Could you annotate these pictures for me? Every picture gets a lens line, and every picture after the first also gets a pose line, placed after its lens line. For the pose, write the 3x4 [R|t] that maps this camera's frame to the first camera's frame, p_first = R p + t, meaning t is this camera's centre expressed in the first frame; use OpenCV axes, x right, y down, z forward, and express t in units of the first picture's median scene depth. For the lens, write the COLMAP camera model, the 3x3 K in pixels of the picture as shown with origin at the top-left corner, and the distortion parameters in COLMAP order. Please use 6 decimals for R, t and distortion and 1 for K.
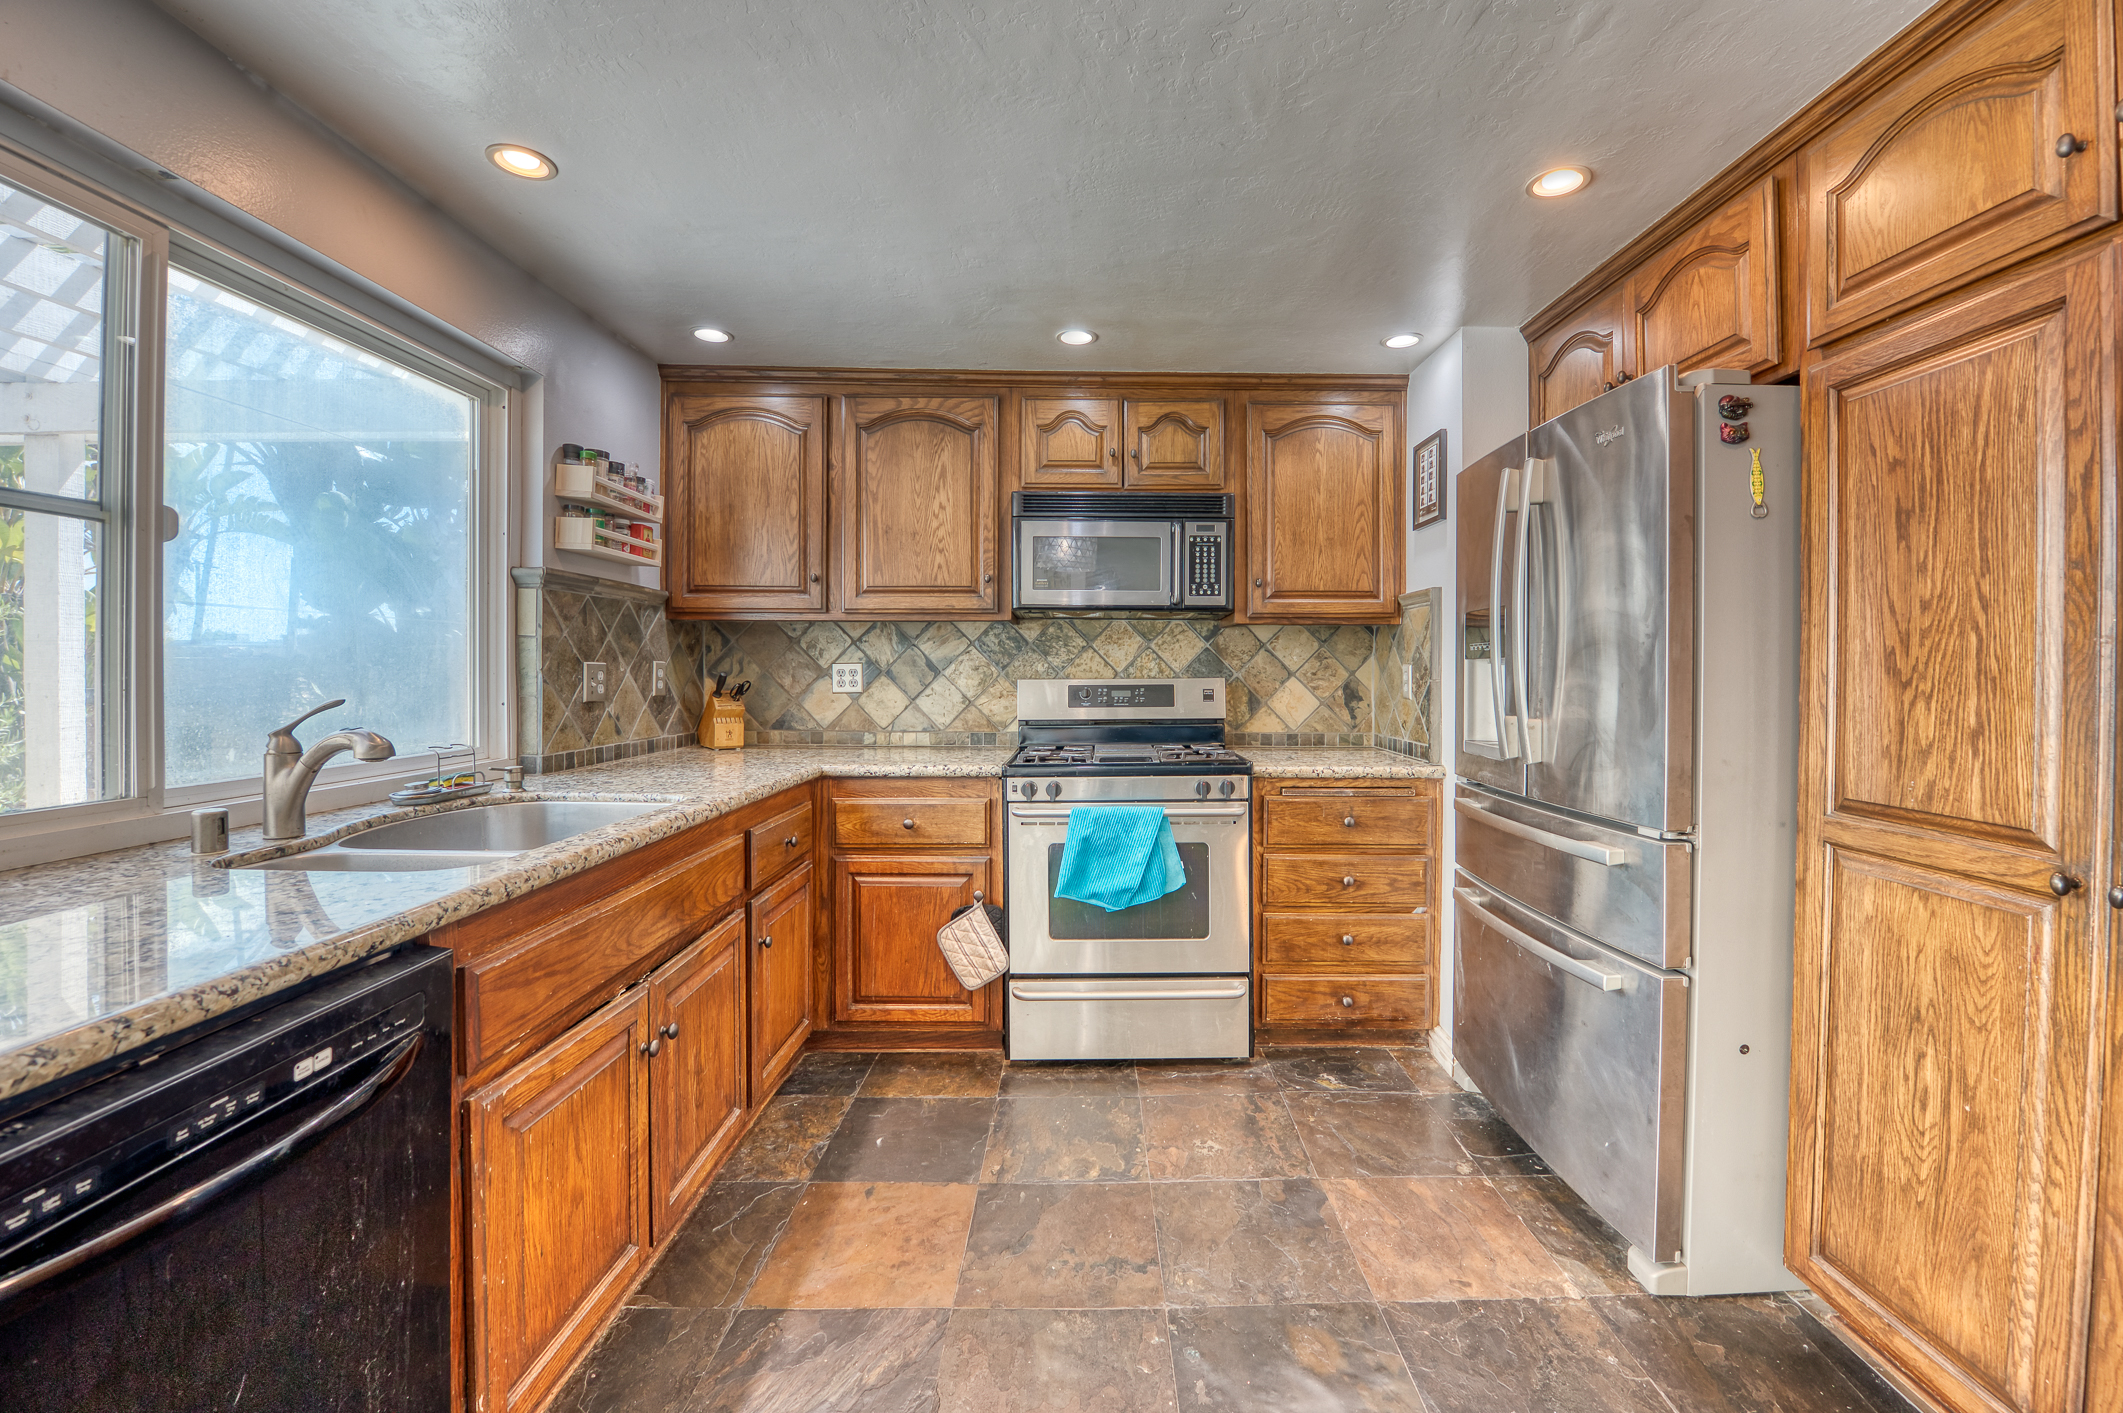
lens RADIAL K [[868.5, 0, 1086.3], [0, 868.5, 683.1], [0, 0, 1]] dist [-0.022379, -0.001275]
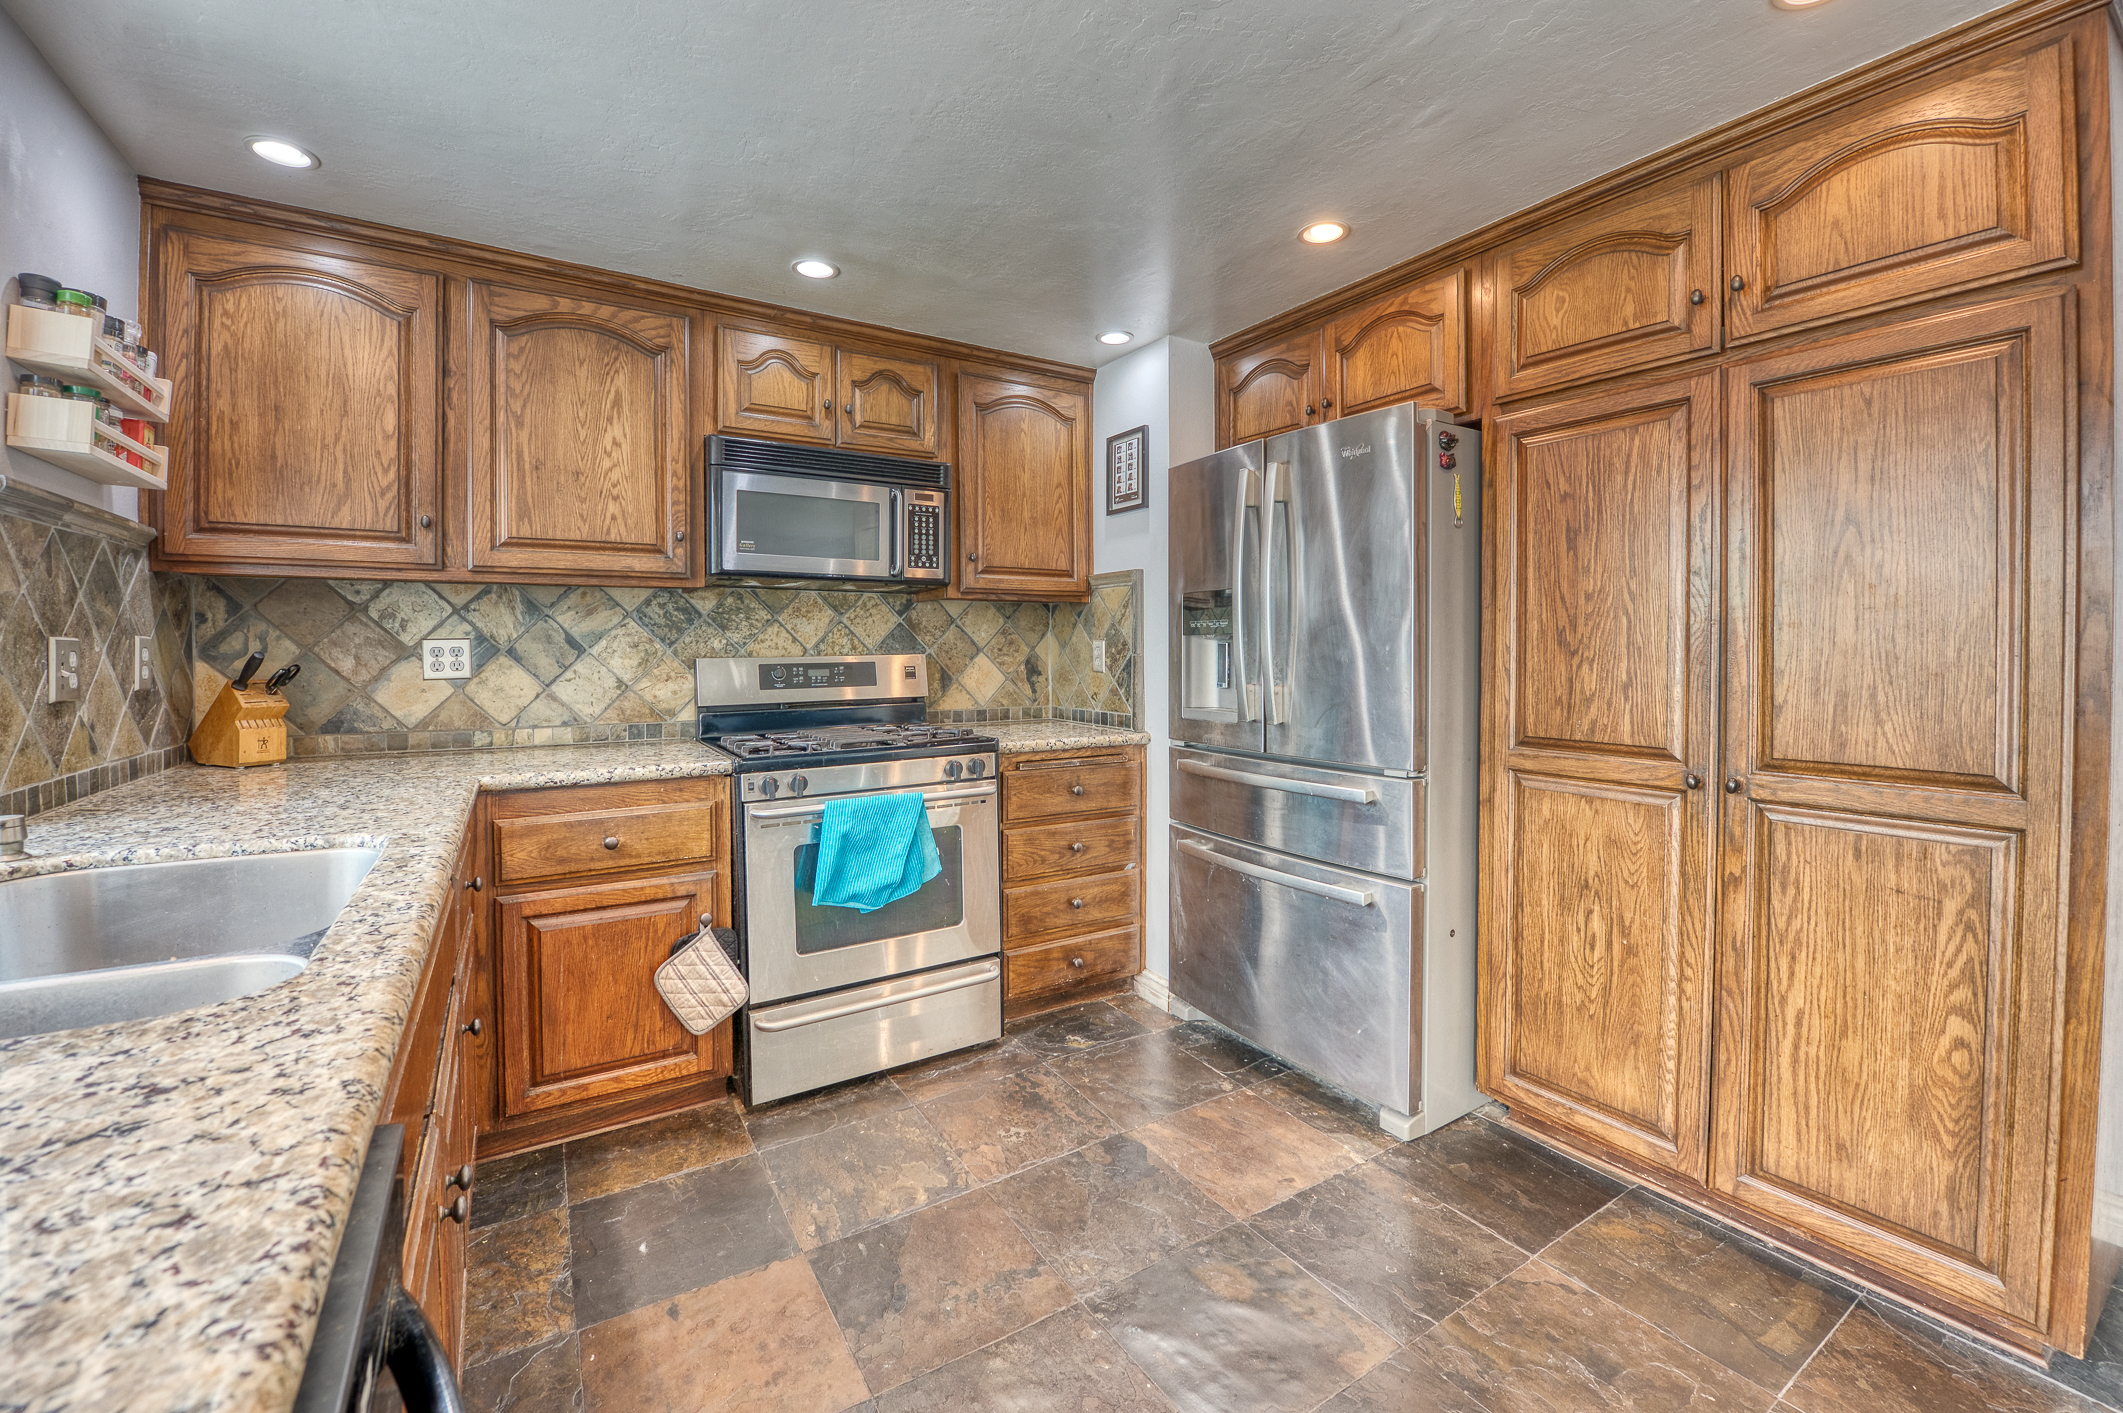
lens RADIAL K [[877.3, 0, 1083.9], [0, 877.3, 664.8], [0, 0, 1]] dist [-0.018029, -0.005785]
pose [[0.848922, -0.015277, 0.528298, -0.245303], [0.012670, 0.999883, 0.008554, -0.000494], [-0.528367, -0.000568, 0.849016, 0.097333]]
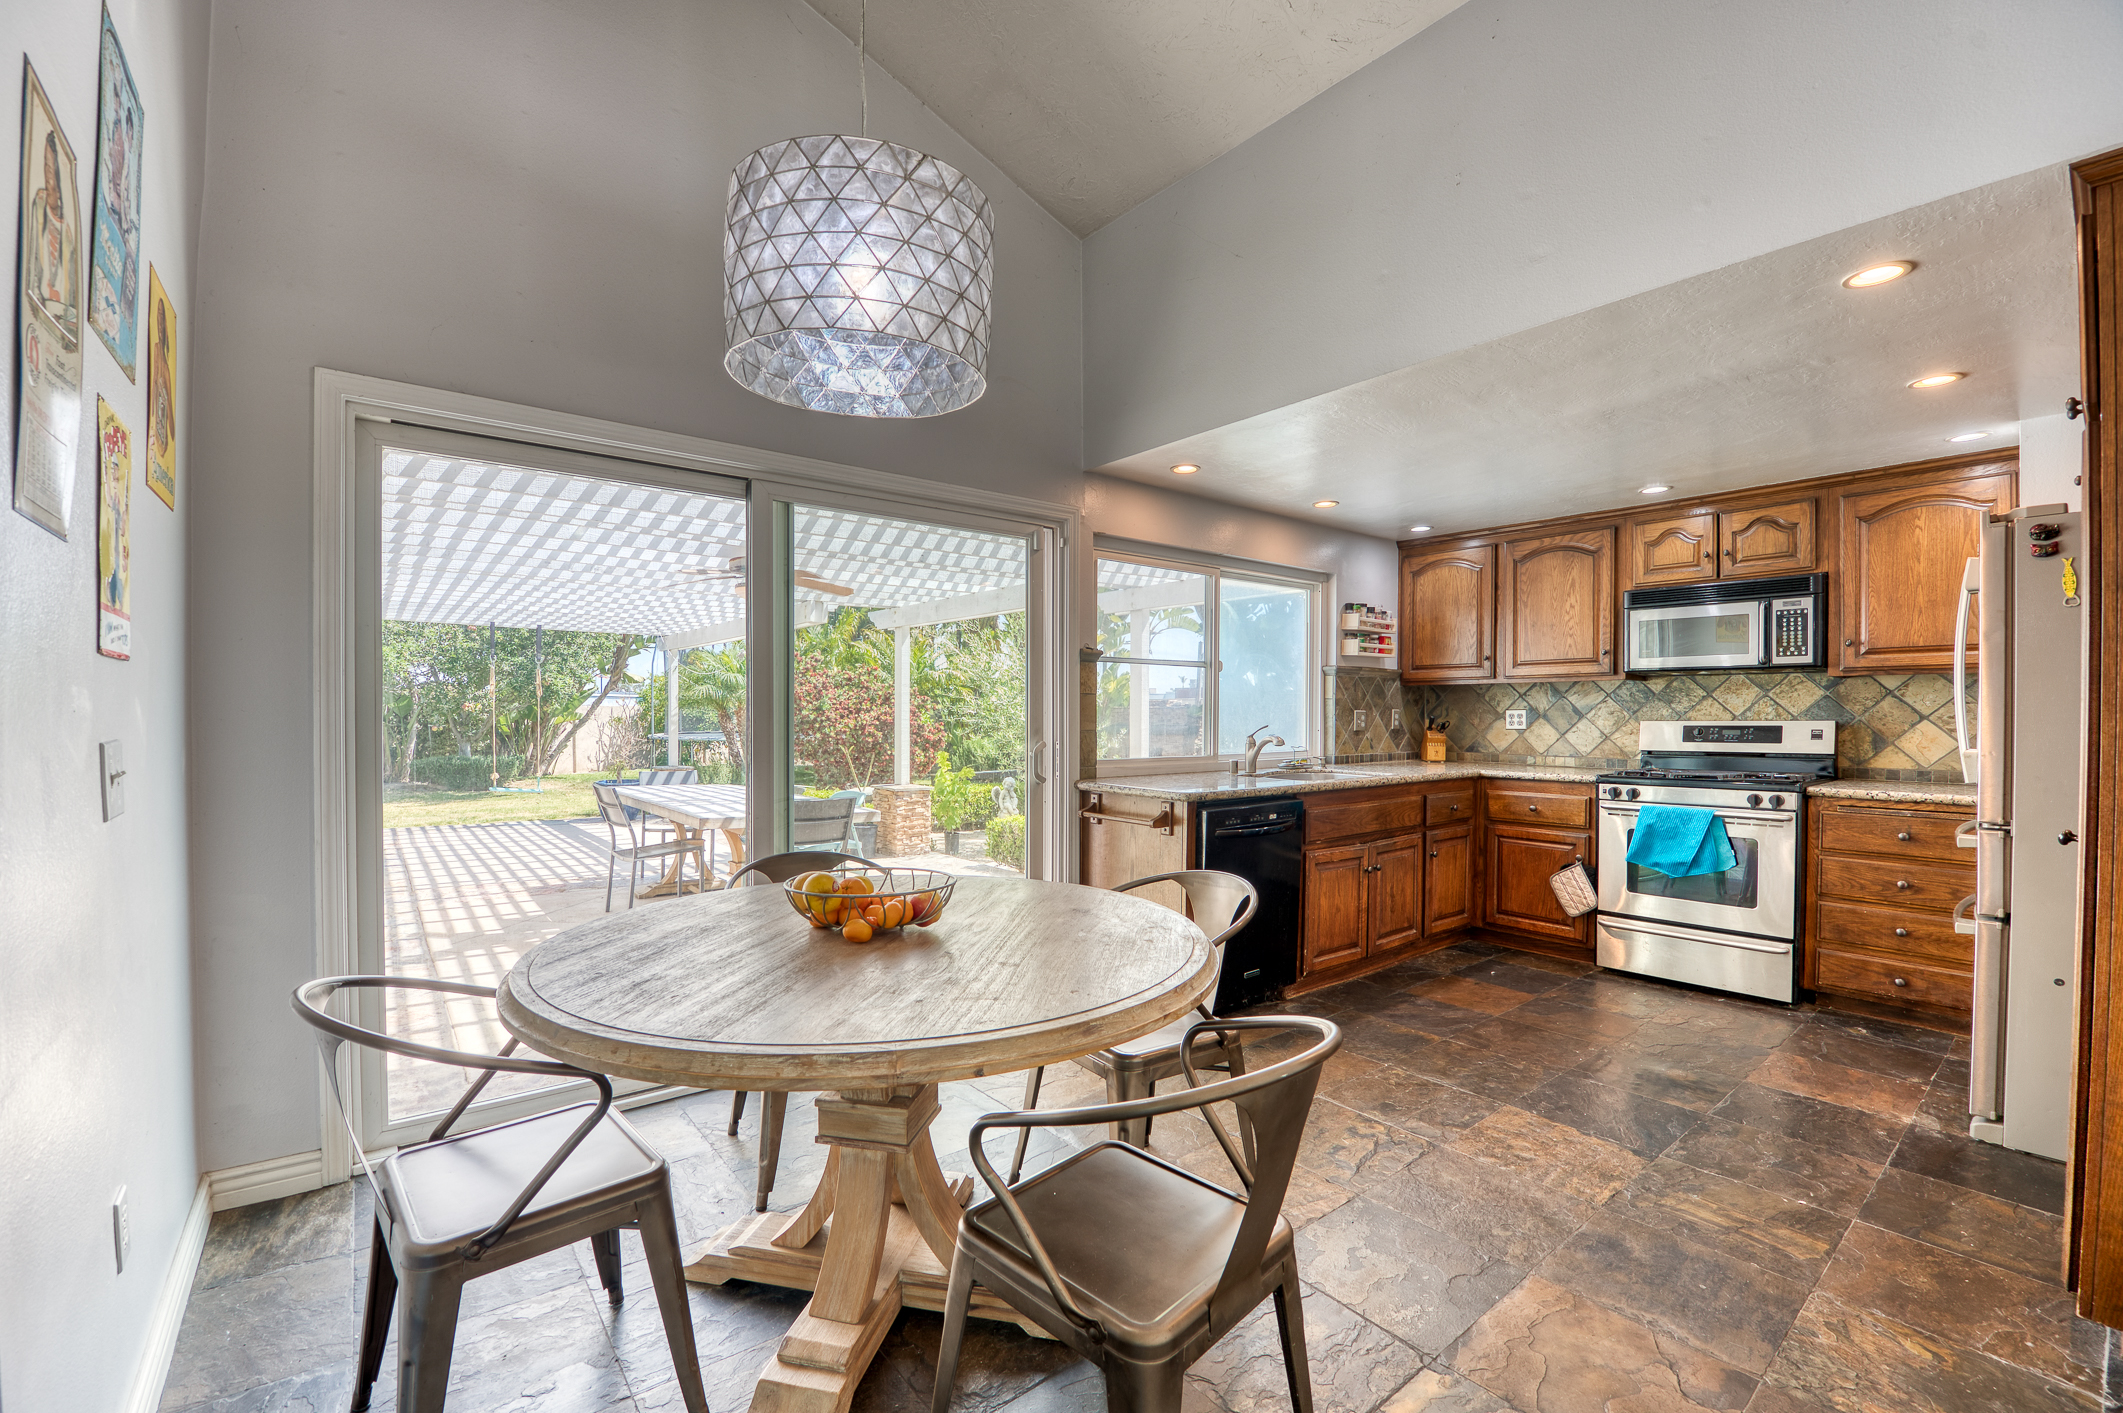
lens RADIAL K [[870.2, 0, 1049.8], [0, 870.2, 732.9], [0, 0, 1]] dist [-0.033551, -0.000264]
pose [[0.624256, 0.014611, -0.781083, 0.471864], [-0.009368, 0.999893, 0.011217, 0.009775], [0.781163, 0.000315, 0.624327, -0.696080]]
